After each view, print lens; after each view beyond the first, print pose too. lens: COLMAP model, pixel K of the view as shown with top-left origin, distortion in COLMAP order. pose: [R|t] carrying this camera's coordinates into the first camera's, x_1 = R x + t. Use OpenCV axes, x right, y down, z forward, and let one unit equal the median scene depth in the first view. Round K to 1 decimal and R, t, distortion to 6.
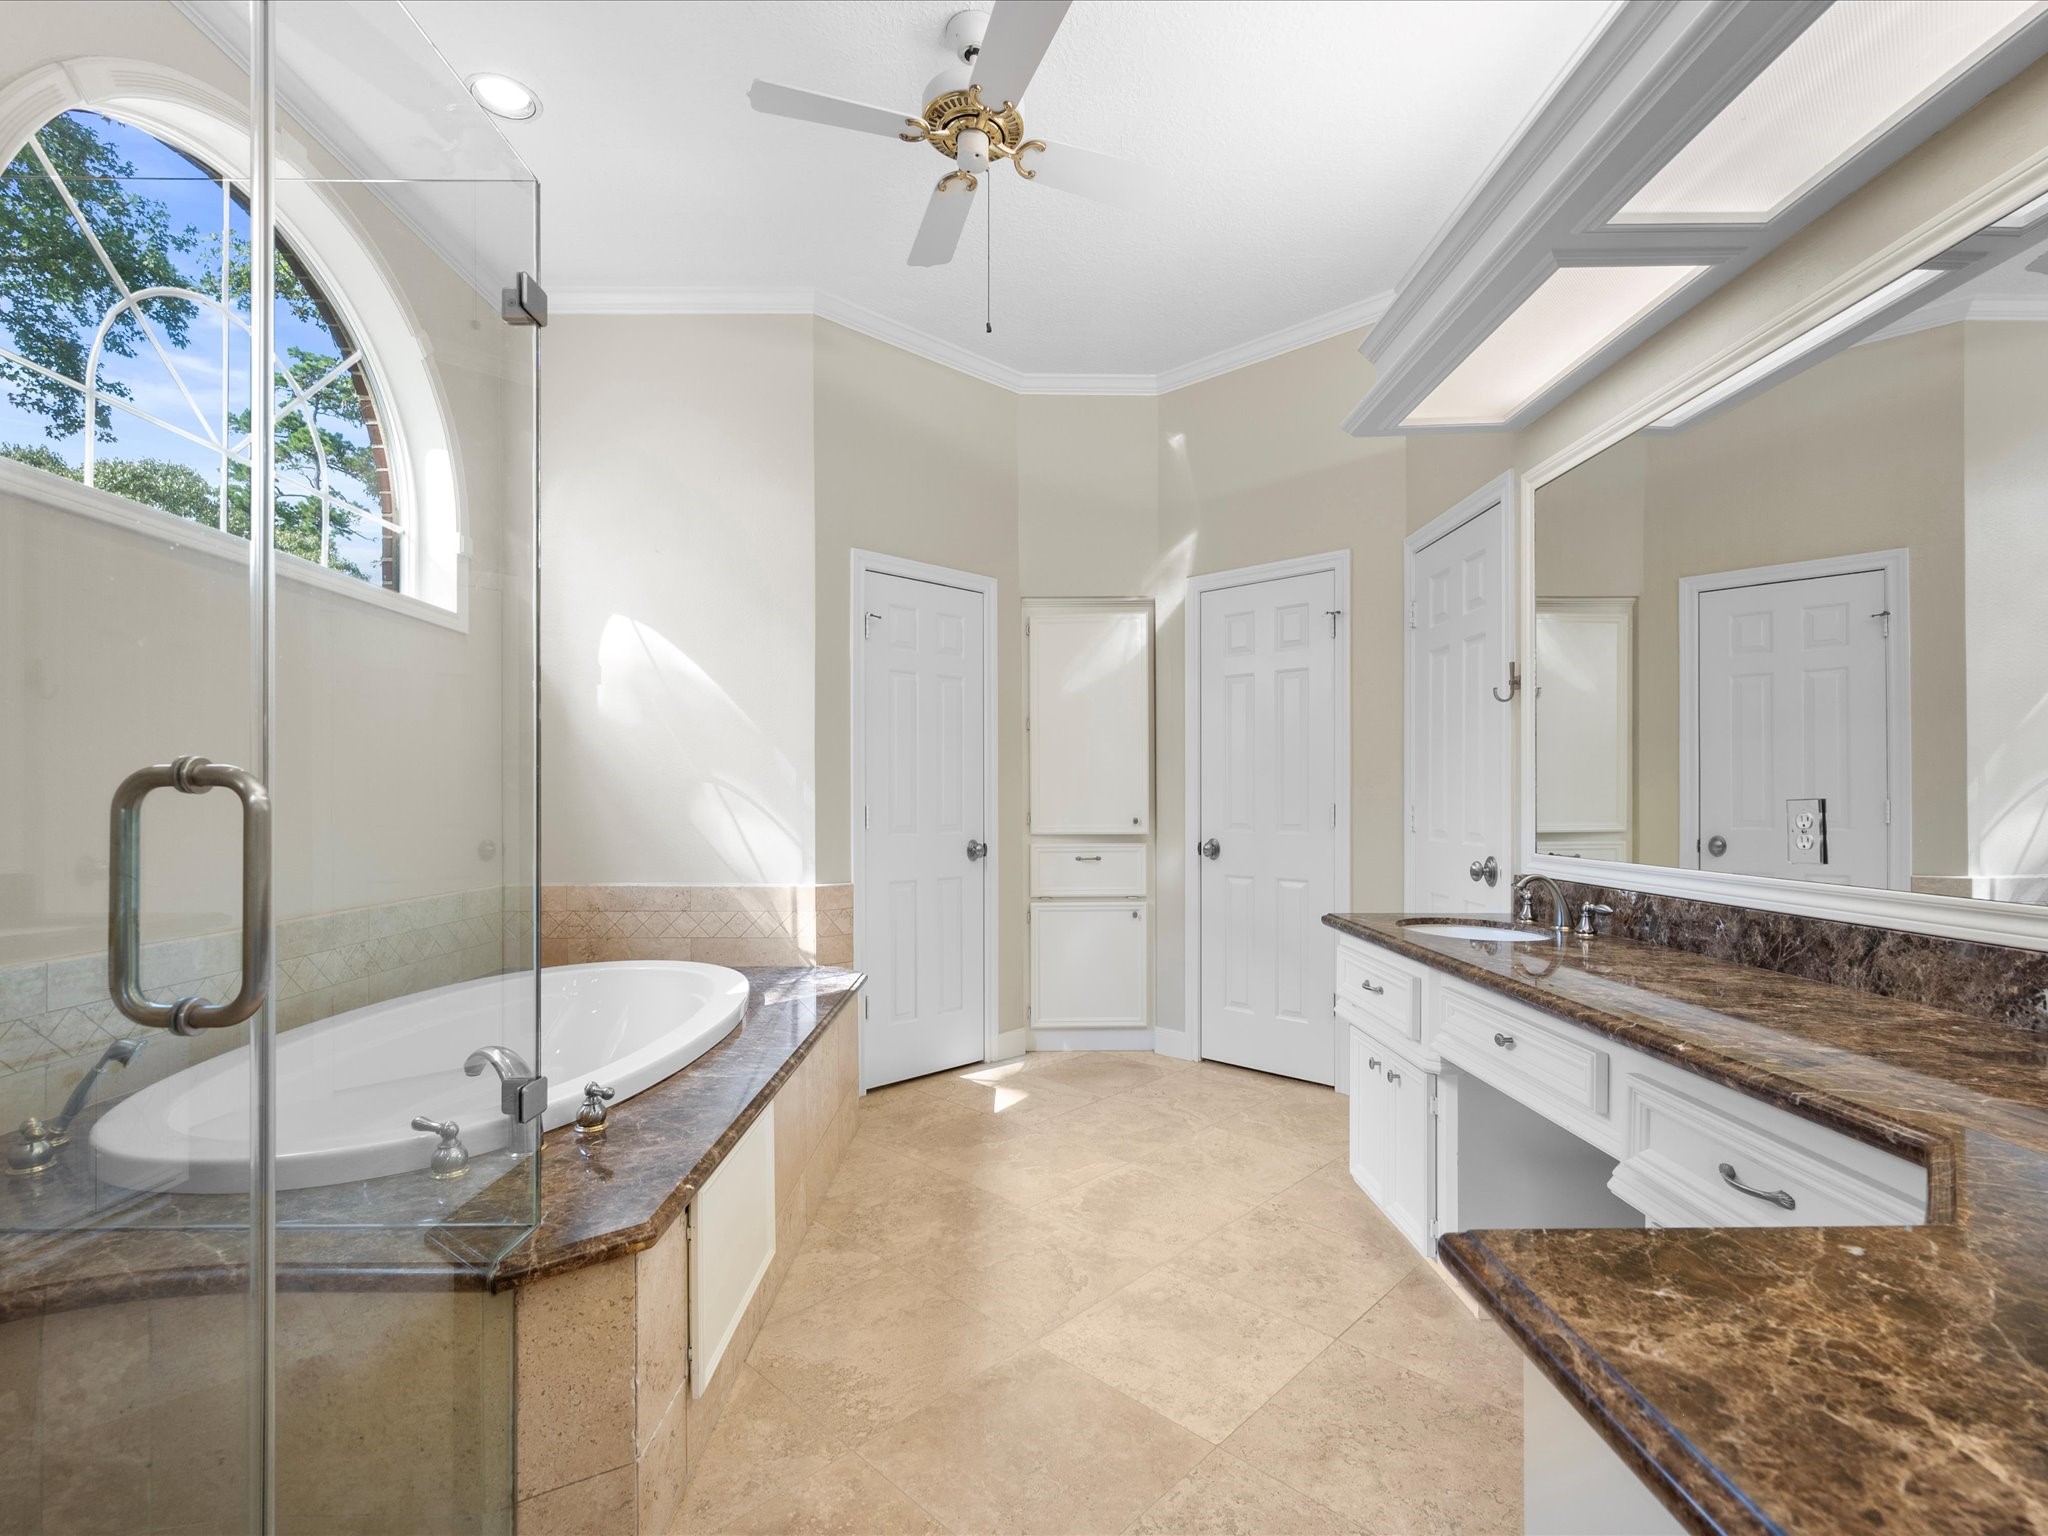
lens RADIAL K [[911.4, 0, 1027.0], [0, 911.4, 771.5], [0, 0, 1]] dist [-0.003163, -0.000728]
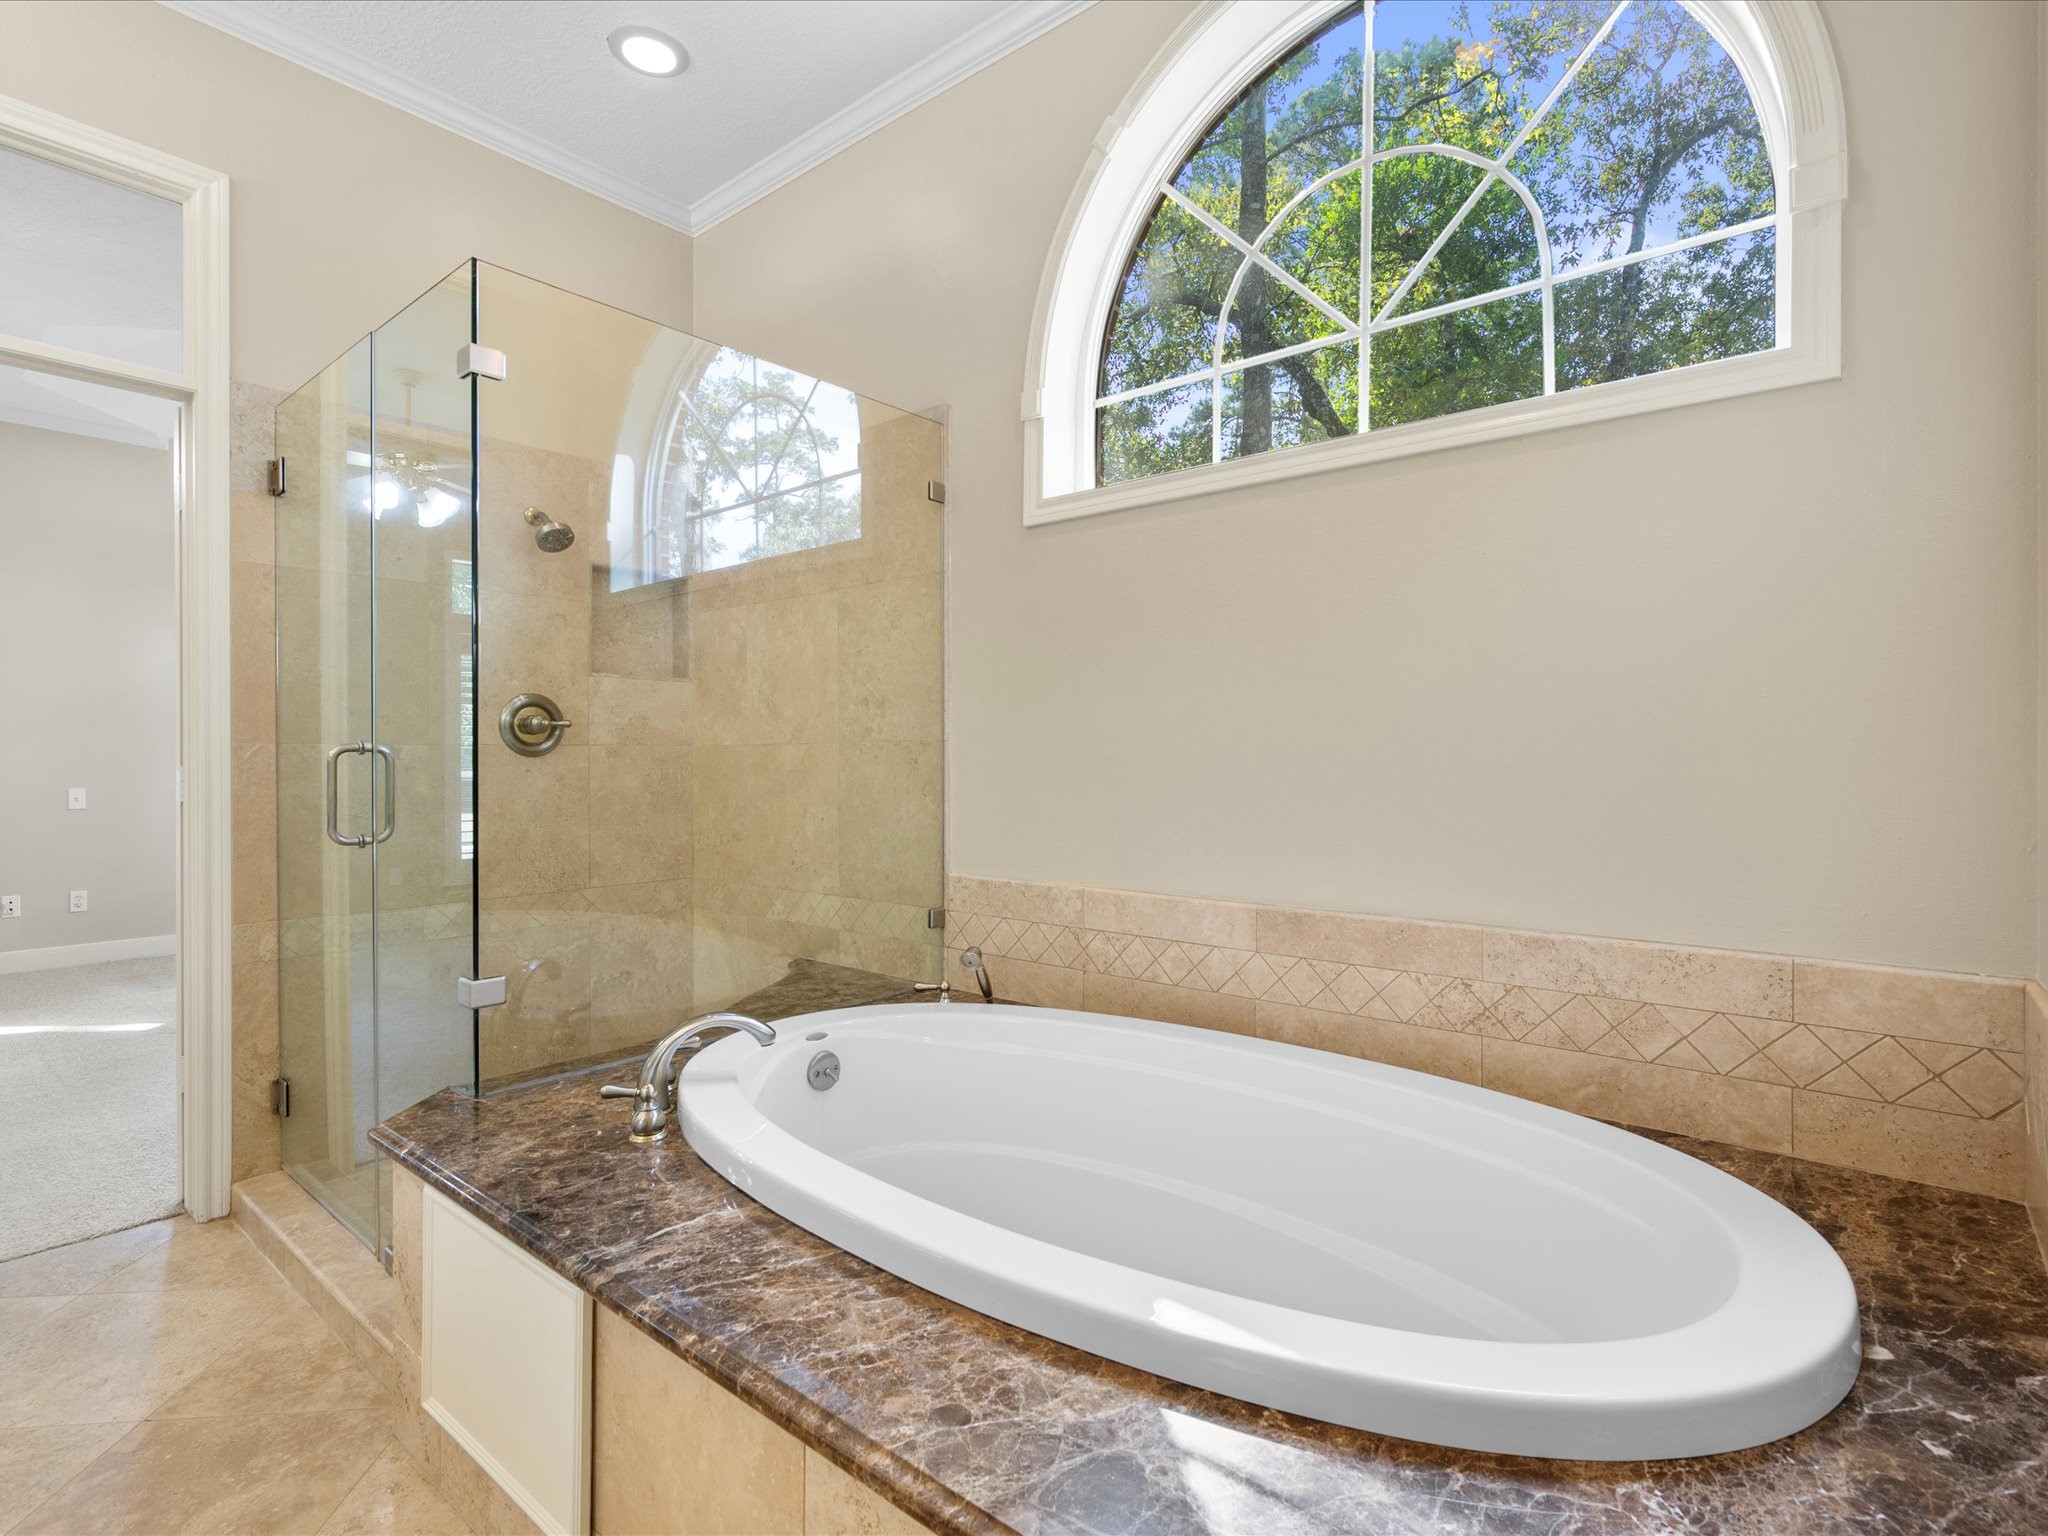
lens RADIAL K [[1014.0, 0, 1032.7], [0, 1014.0, 759.2], [0, 0, 1]] dist [-0.000177, -0.000015]
pose [[-0.652810, 0.002846, -0.757516, 0.010418], [0.023999, 0.999569, -0.016927, 0.055859], [0.757141, -0.029230, -0.652597, 1.818064]]
